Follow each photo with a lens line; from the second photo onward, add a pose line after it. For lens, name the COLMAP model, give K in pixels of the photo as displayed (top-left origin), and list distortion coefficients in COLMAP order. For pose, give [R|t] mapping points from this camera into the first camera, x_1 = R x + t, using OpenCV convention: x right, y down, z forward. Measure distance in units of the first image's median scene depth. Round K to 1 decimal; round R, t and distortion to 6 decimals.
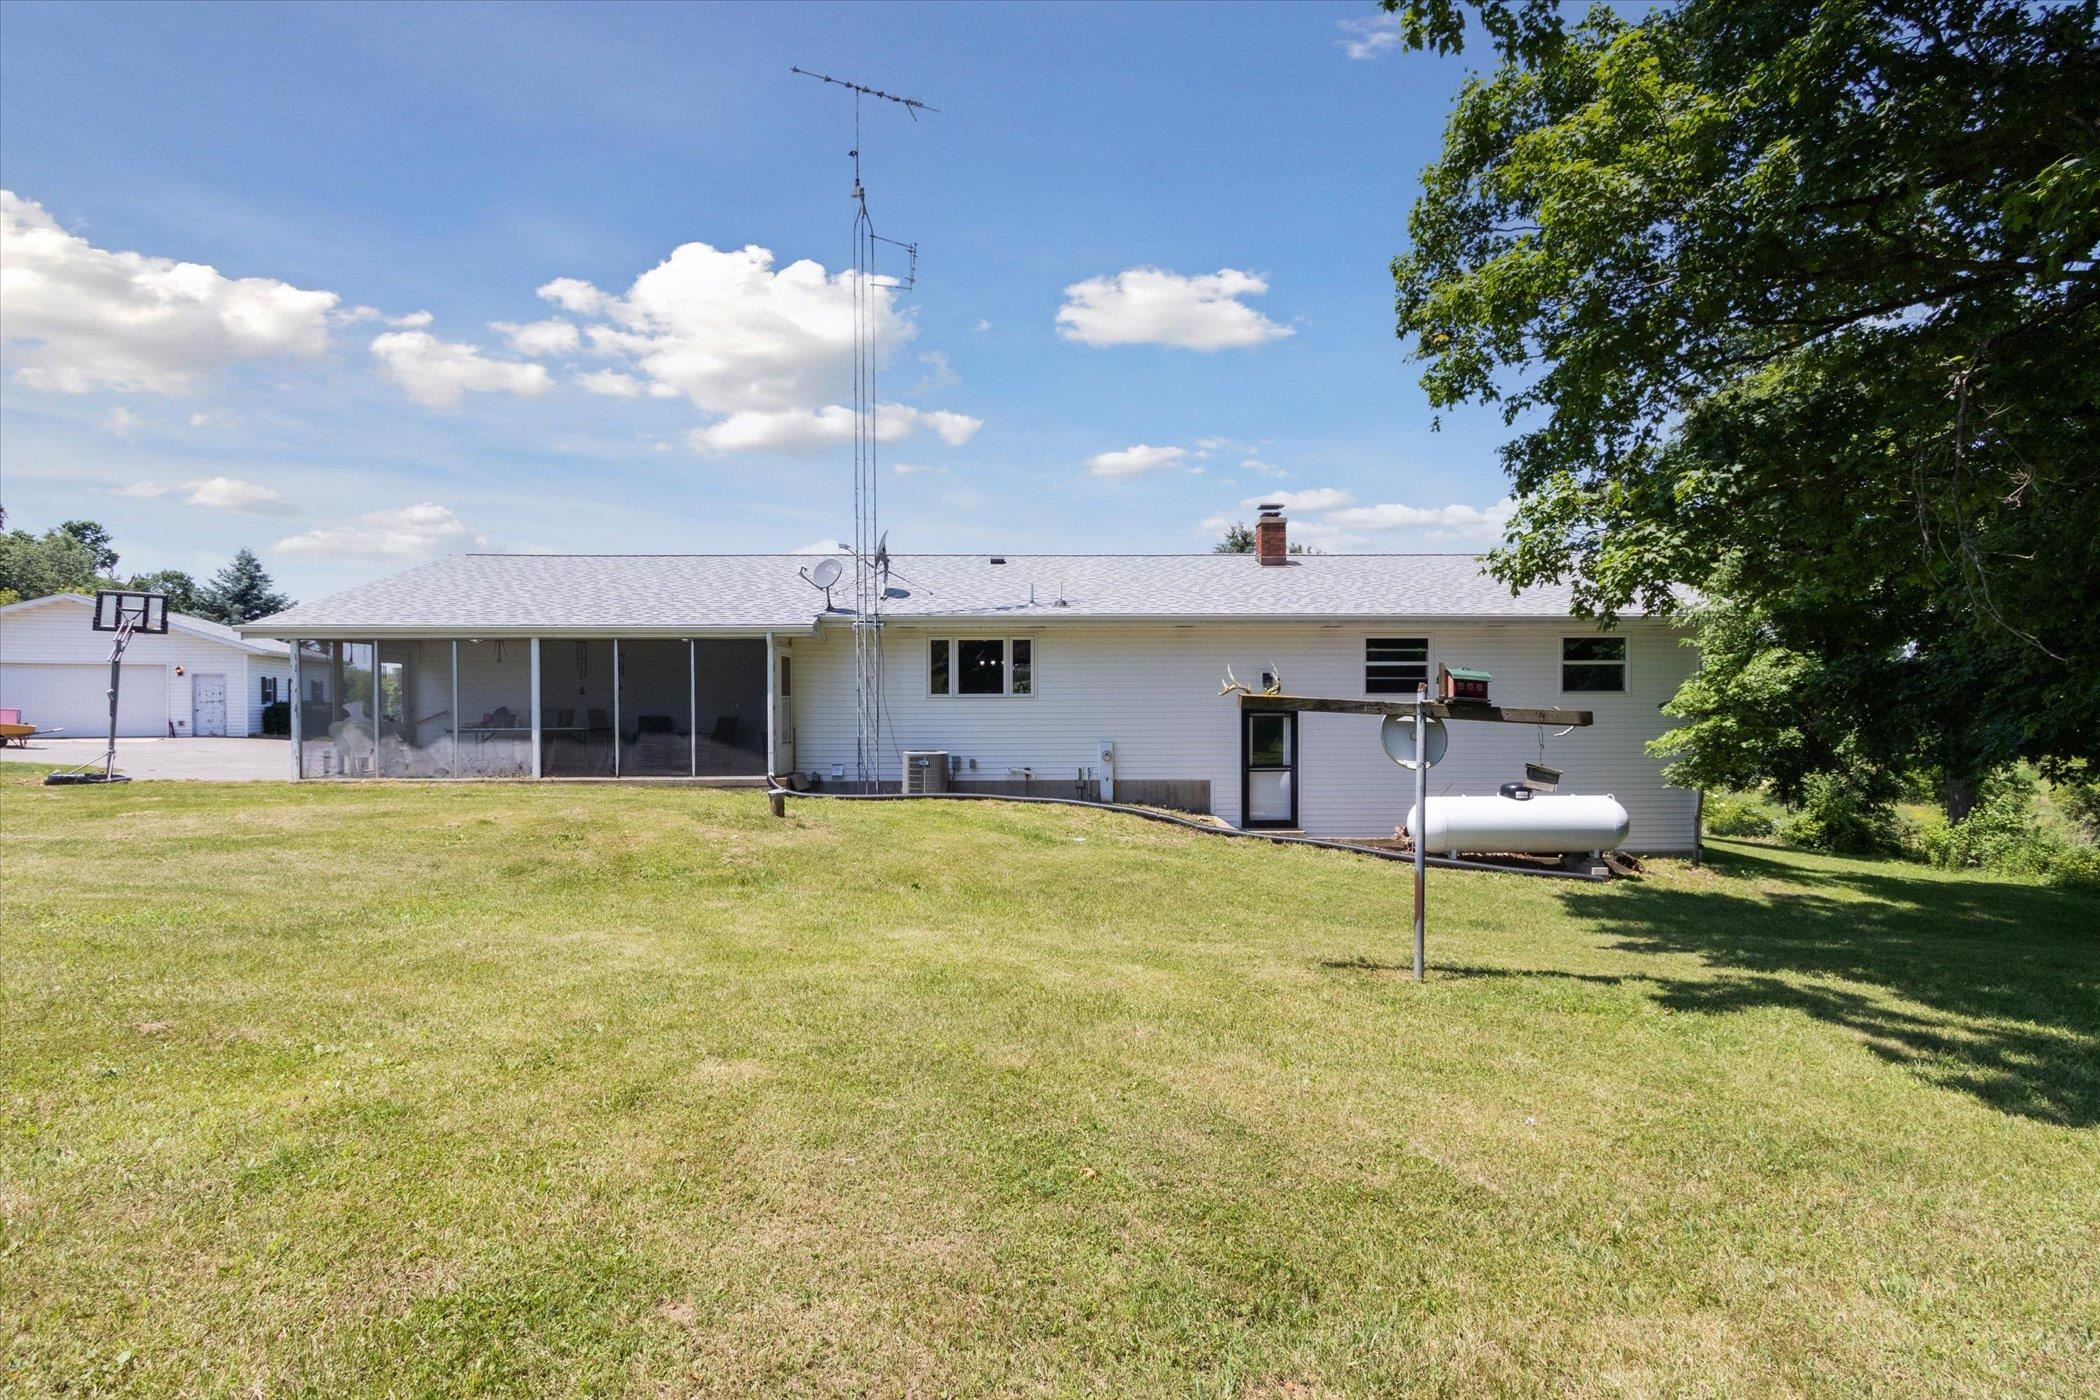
lens RADIAL K [[1027.9, 0, 1044.0], [0, 1027.9, 686.5], [0, 0, 1]] dist [0.003120, -0.000813]
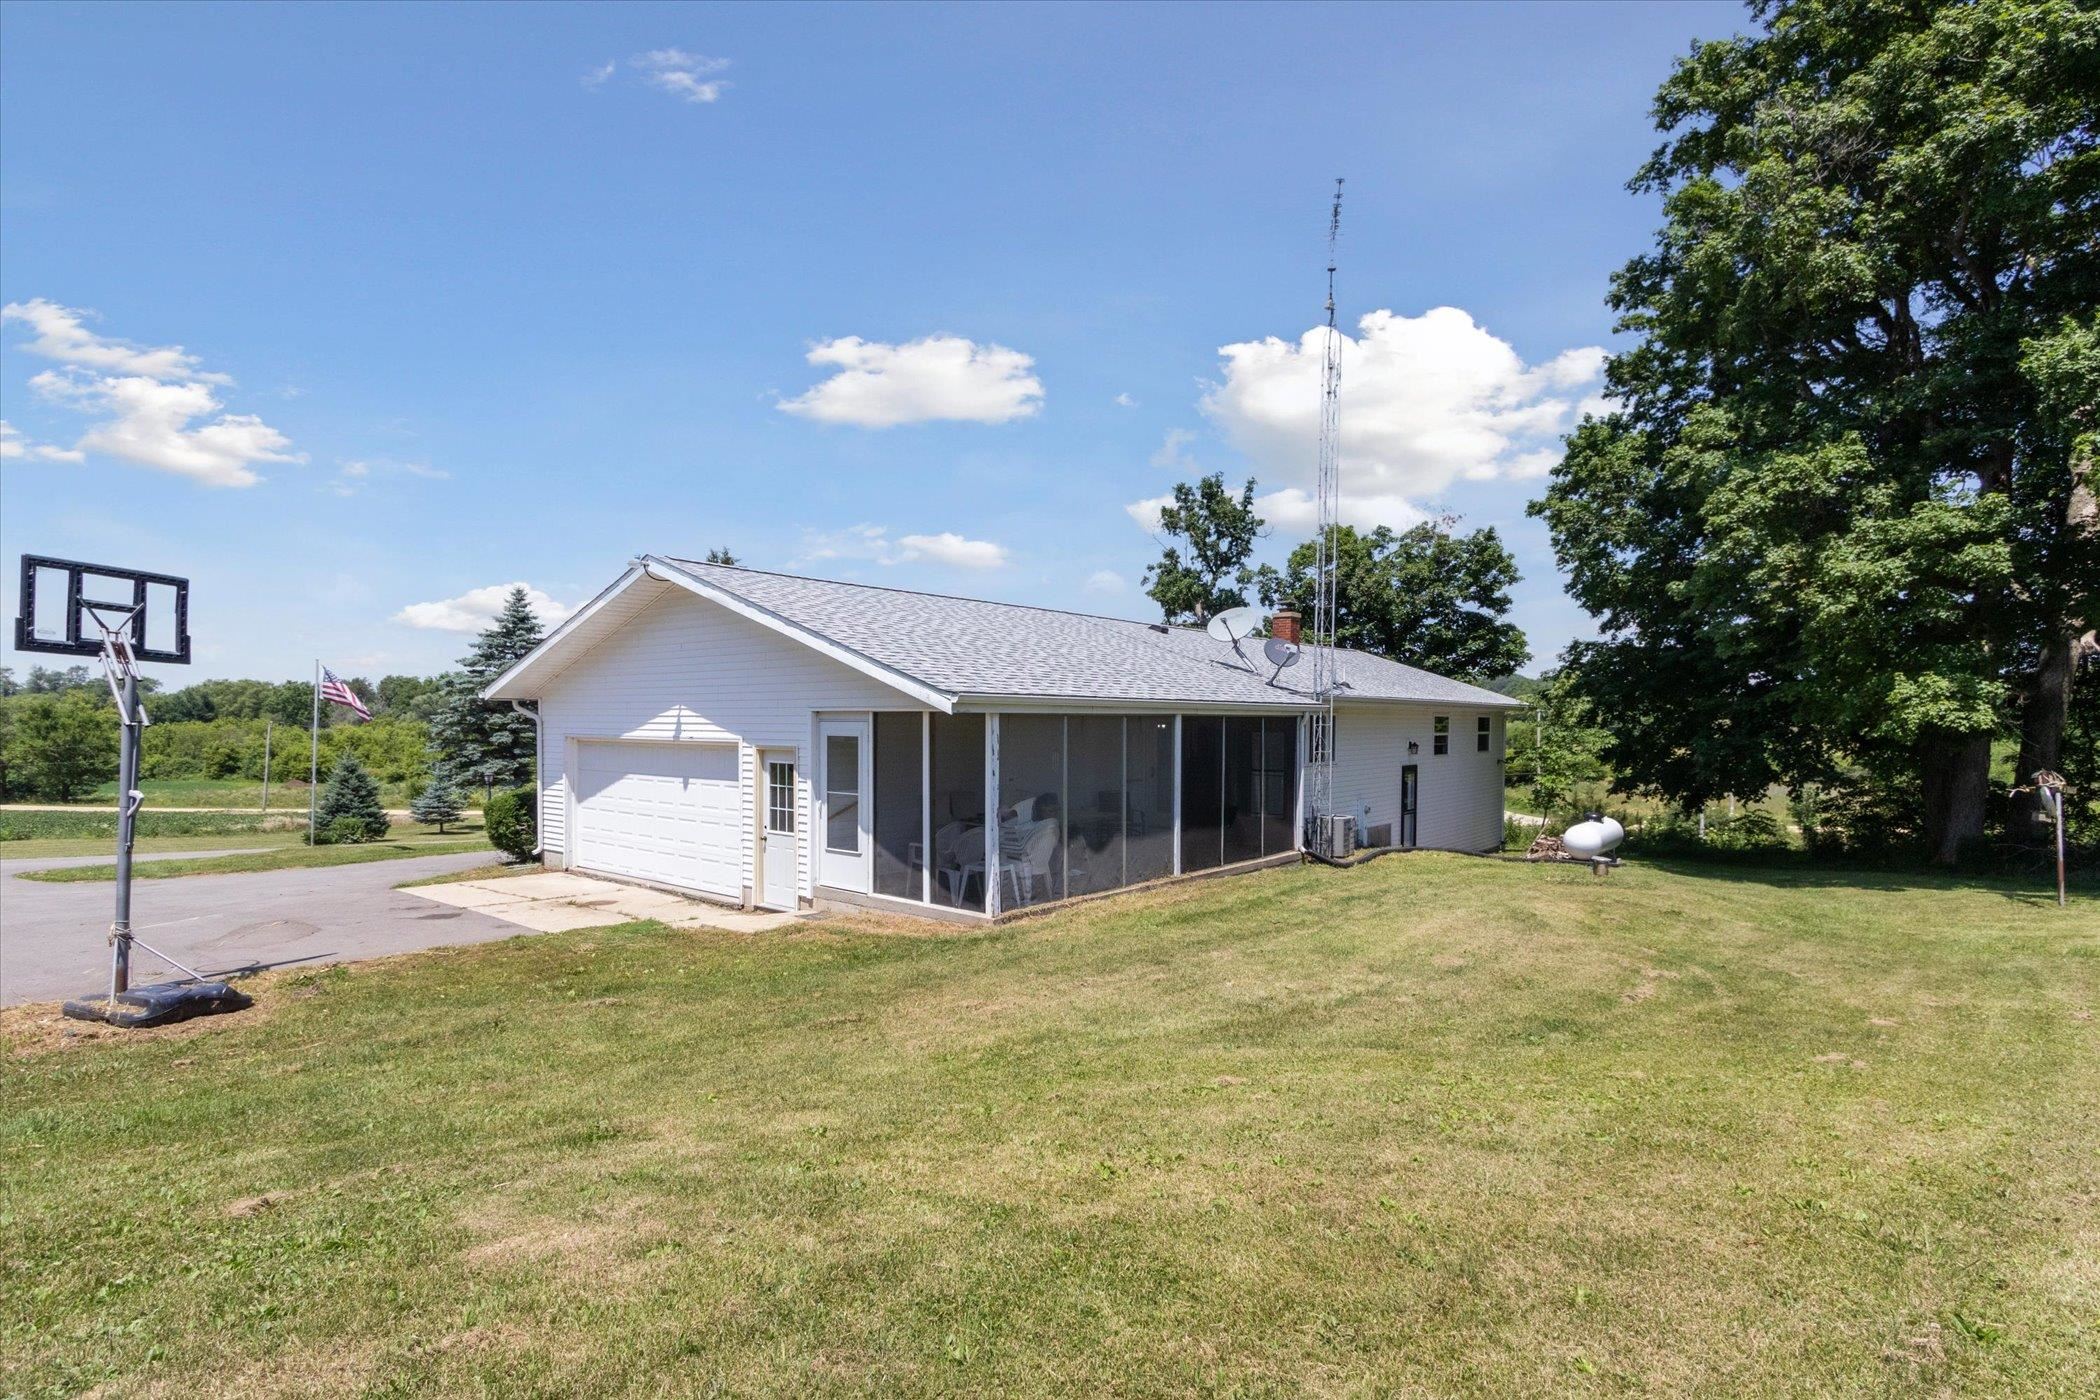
lens RADIAL K [[1027.9, 0, 1044.0], [0, 1027.9, 686.5], [0, 0, 1]] dist [0.003120, -0.000813]
pose [[0.600003, 0.049713, 0.798452, -1.195246], [0.006339, 0.997741, -0.066885, -0.012179], [-0.799973, 0.045193, 0.598332, 0.529149]]
